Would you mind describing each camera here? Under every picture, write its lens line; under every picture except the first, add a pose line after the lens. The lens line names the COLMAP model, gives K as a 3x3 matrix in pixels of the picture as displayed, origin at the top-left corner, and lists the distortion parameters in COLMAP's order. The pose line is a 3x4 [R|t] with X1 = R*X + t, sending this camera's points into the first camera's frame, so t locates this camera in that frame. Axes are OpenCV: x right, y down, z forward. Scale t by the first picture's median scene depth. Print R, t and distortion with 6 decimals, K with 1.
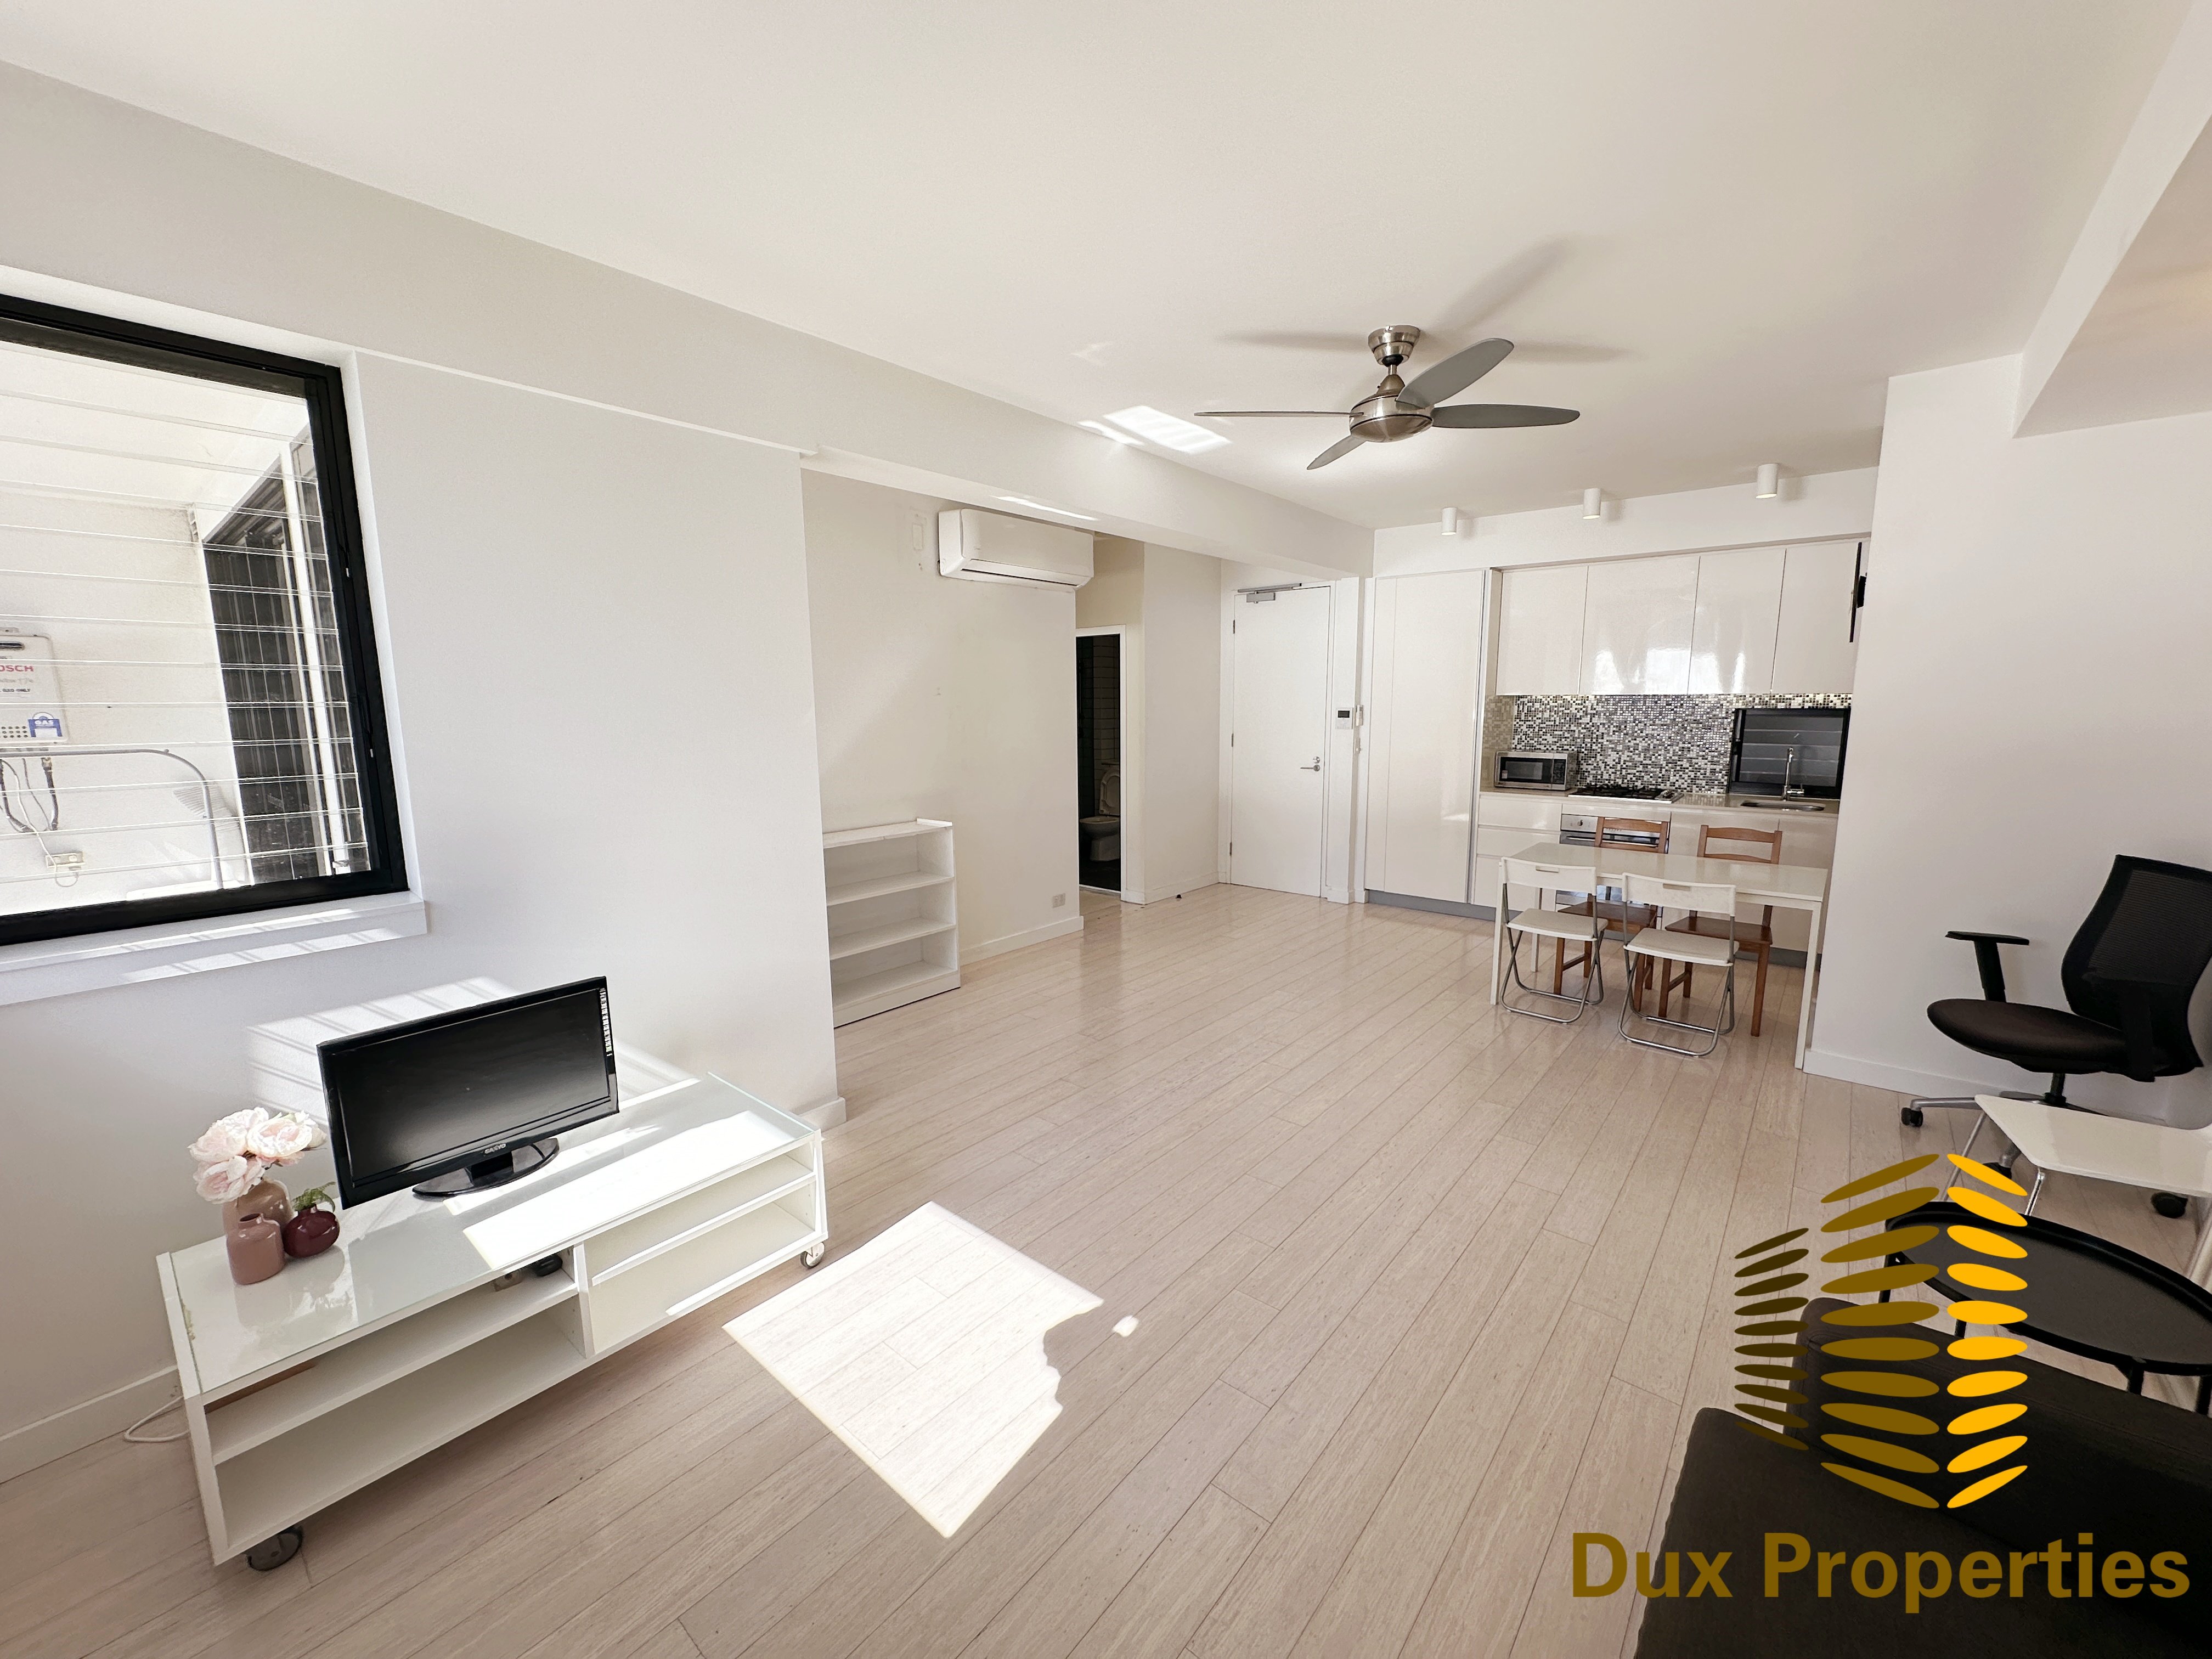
lens RADIAL K [[883.3, 0, 1109.3], [0, 883.3, 828.2], [0, 0, 1]] dist [0.000653, -0.000005]
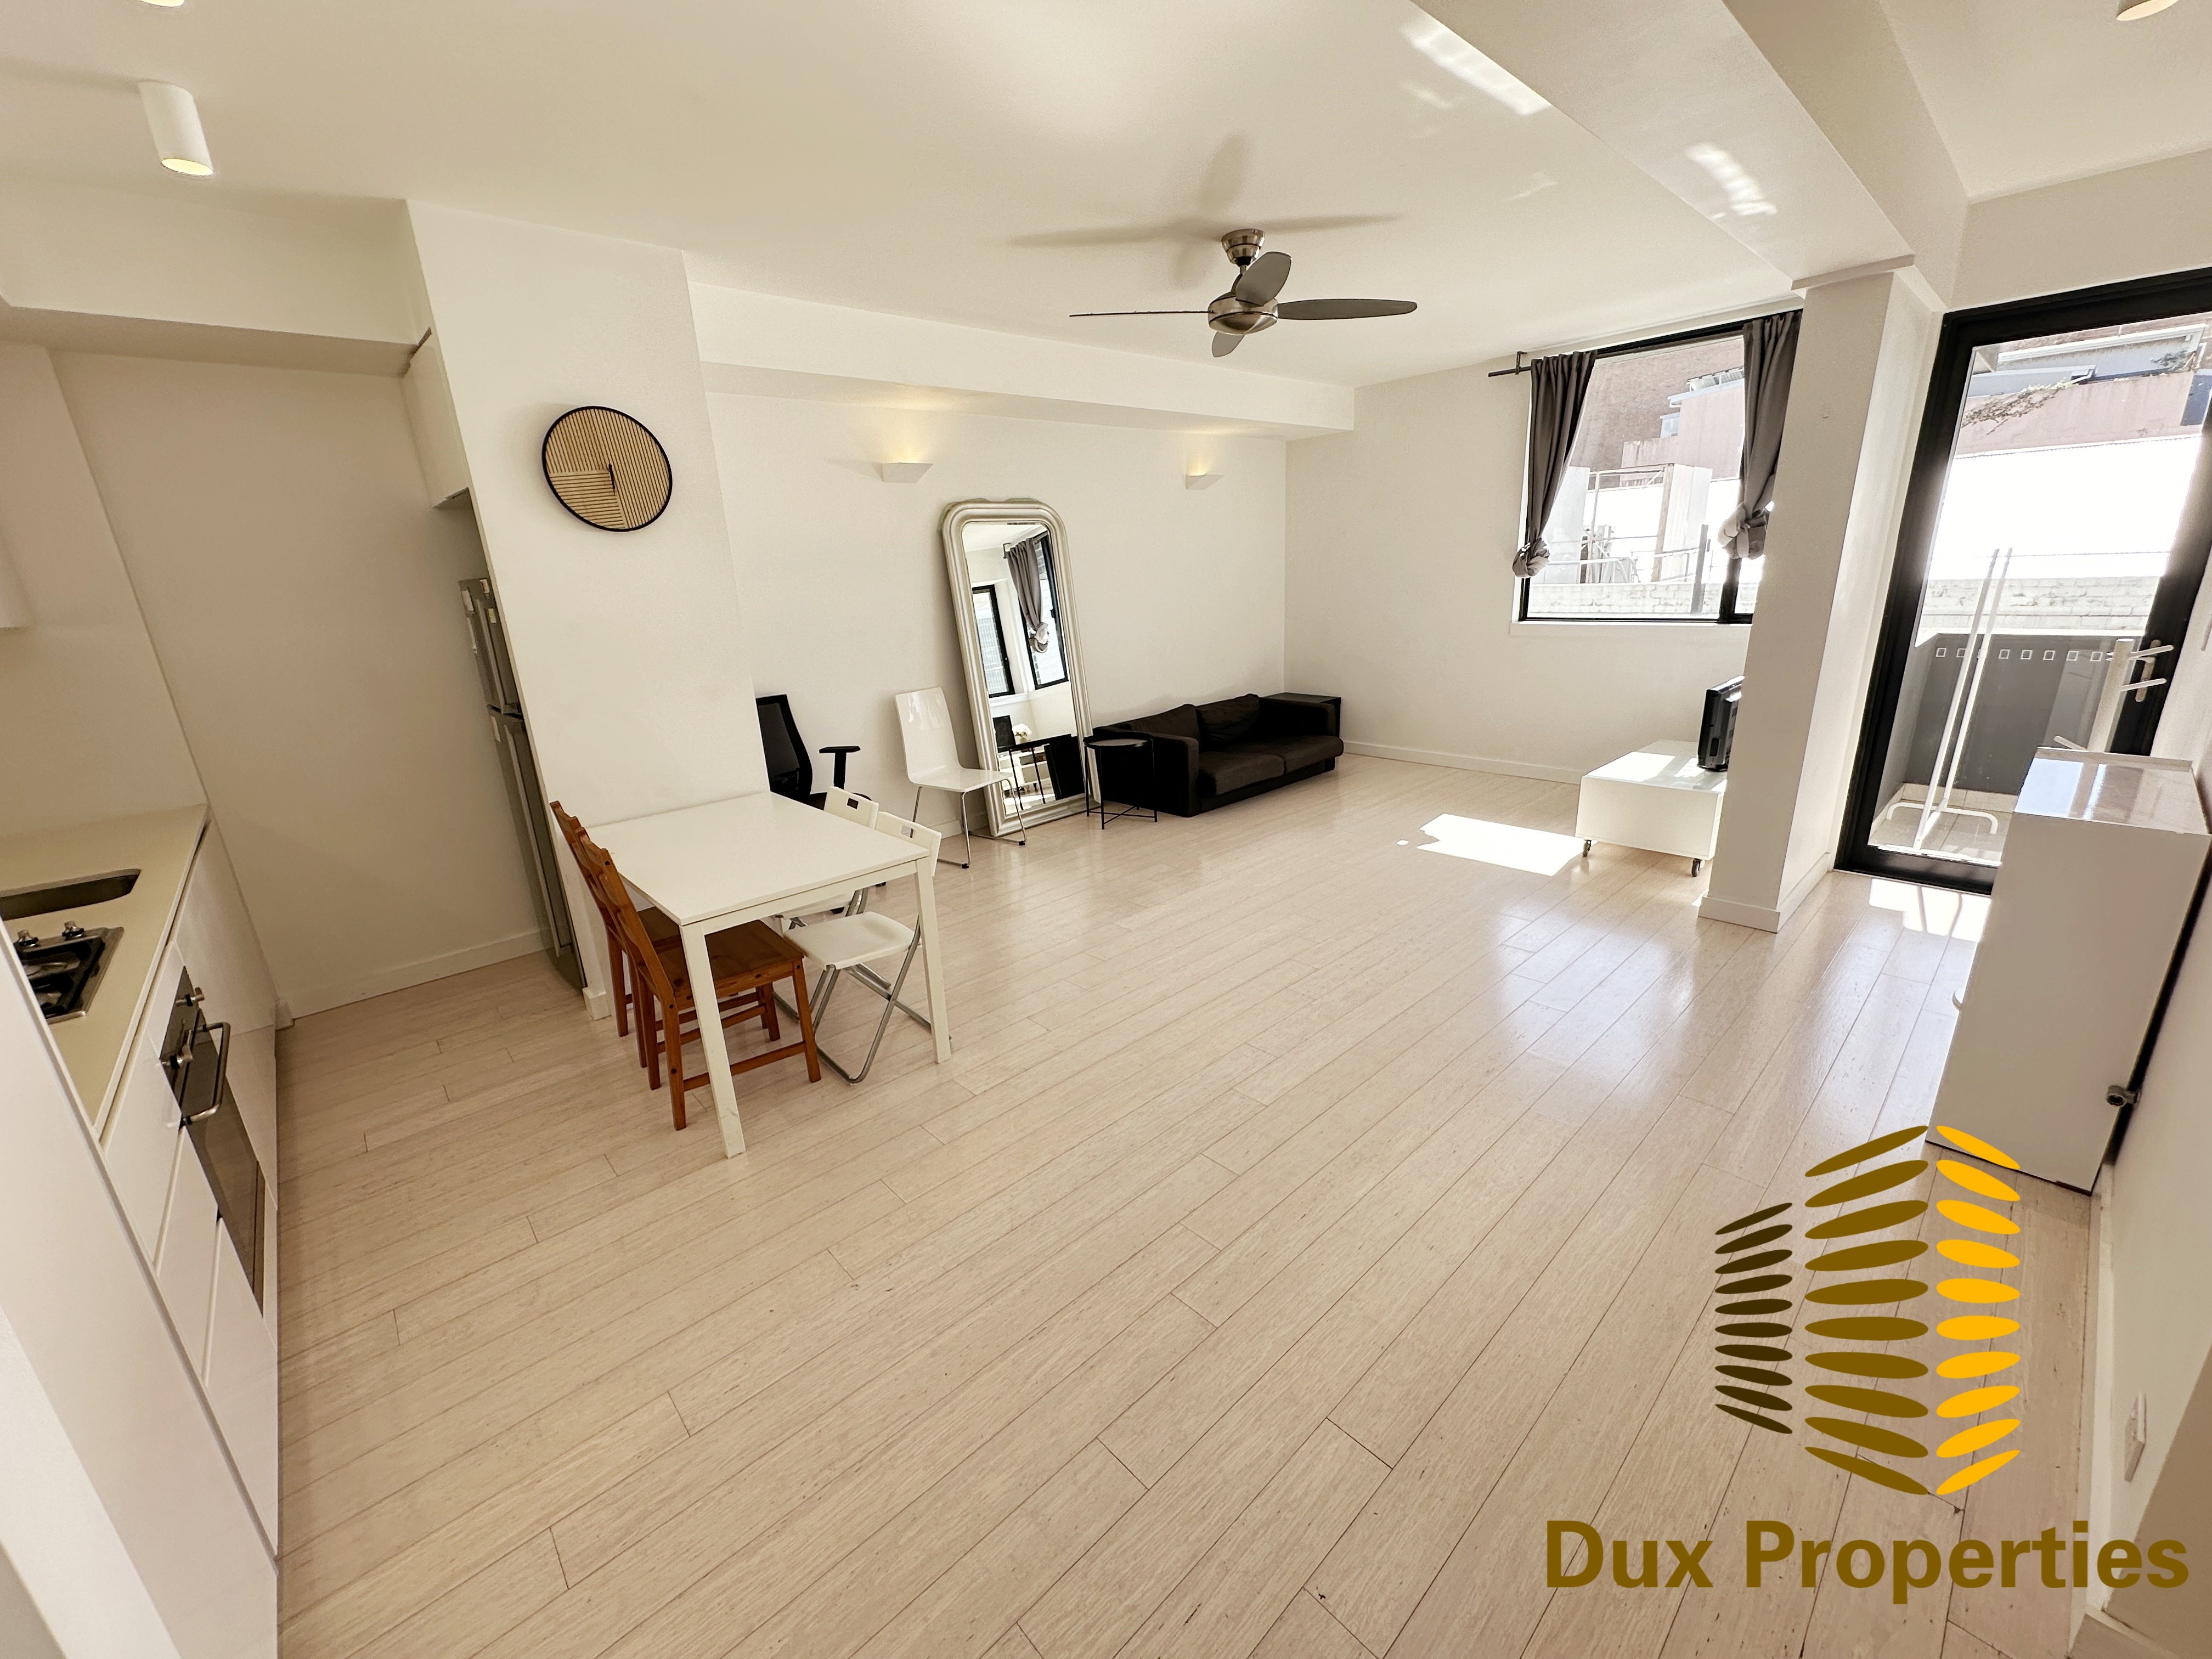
lens RADIAL K [[883.3, 0, 1108.3], [0, 883.3, 831.5], [0, 0, 1]] dist [0.000653, -0.000005]
pose [[-0.990736, 0.015380, 0.134929, 0.181228], [0.071298, 0.904527, 0.420413, -0.181637], [-0.115581, 0.426138, -0.897244, 1.225721]]
